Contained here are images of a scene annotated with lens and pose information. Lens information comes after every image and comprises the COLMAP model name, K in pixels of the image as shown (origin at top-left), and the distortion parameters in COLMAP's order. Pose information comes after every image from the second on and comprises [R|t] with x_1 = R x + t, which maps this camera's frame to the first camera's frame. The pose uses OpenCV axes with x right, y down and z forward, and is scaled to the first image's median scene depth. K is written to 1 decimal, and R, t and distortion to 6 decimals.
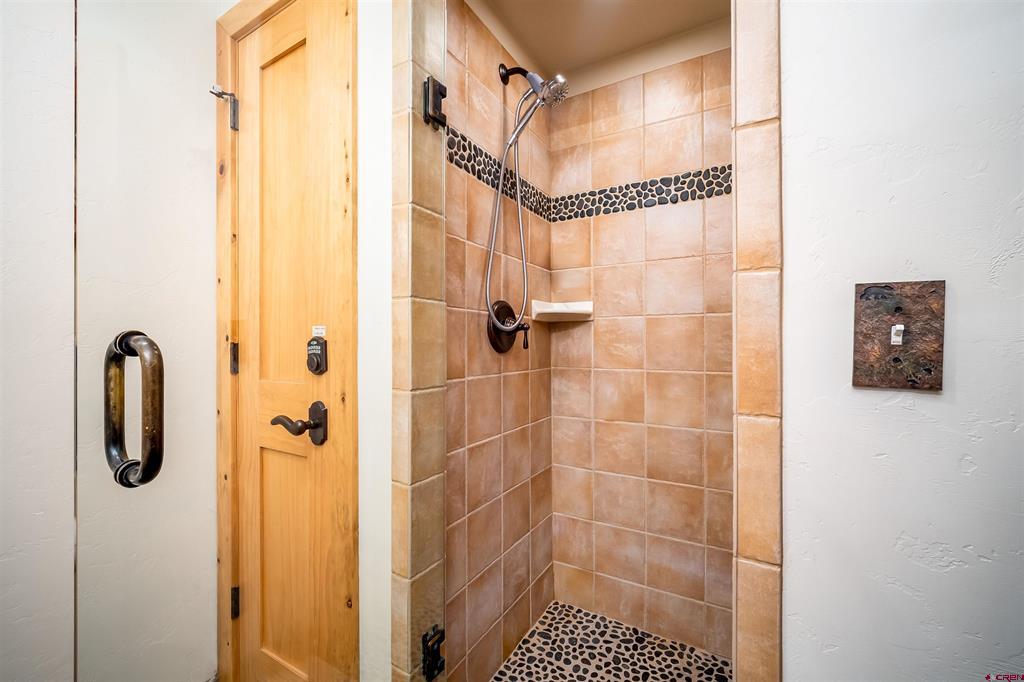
lens RADIAL K [[427.4, 0, 505.4], [0, 427.4, 342.0], [0, 0, 1]] dist [-0.009056, 0.001321]
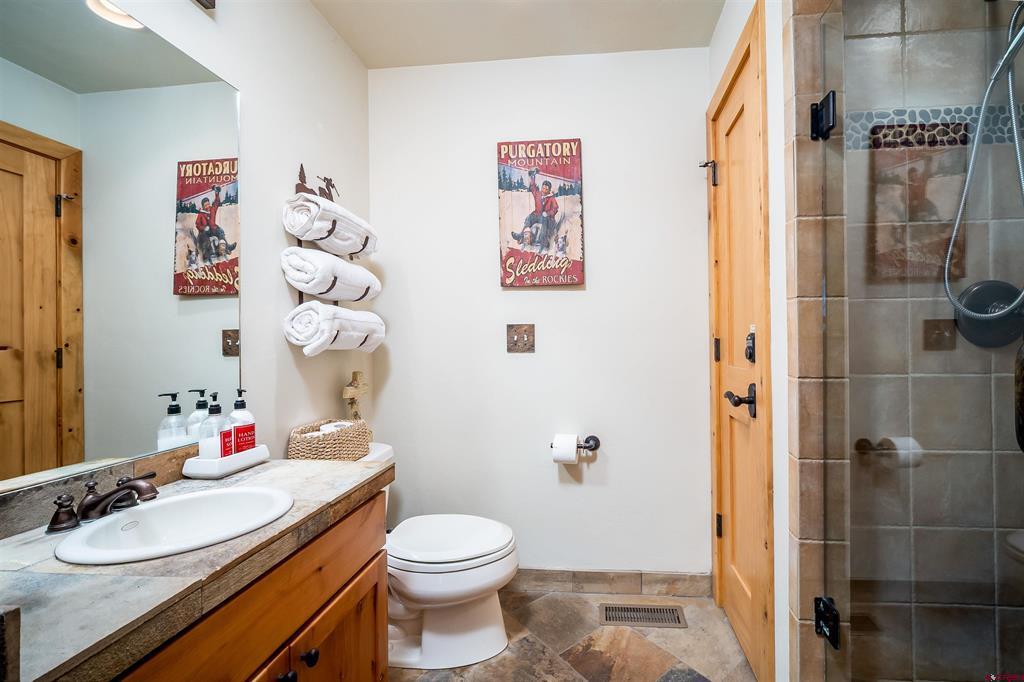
lens RADIAL K [[427.4, 0, 516.4], [0, 427.4, 341.6], [0, 0, 1]] dist [-0.009056, 0.001321]
pose [[0.327832, -0.004317, -0.944726, 0.485863], [0.010763, 0.999942, -0.000834, 0.006512], [0.944675, -0.009895, 0.327859, -0.082759]]
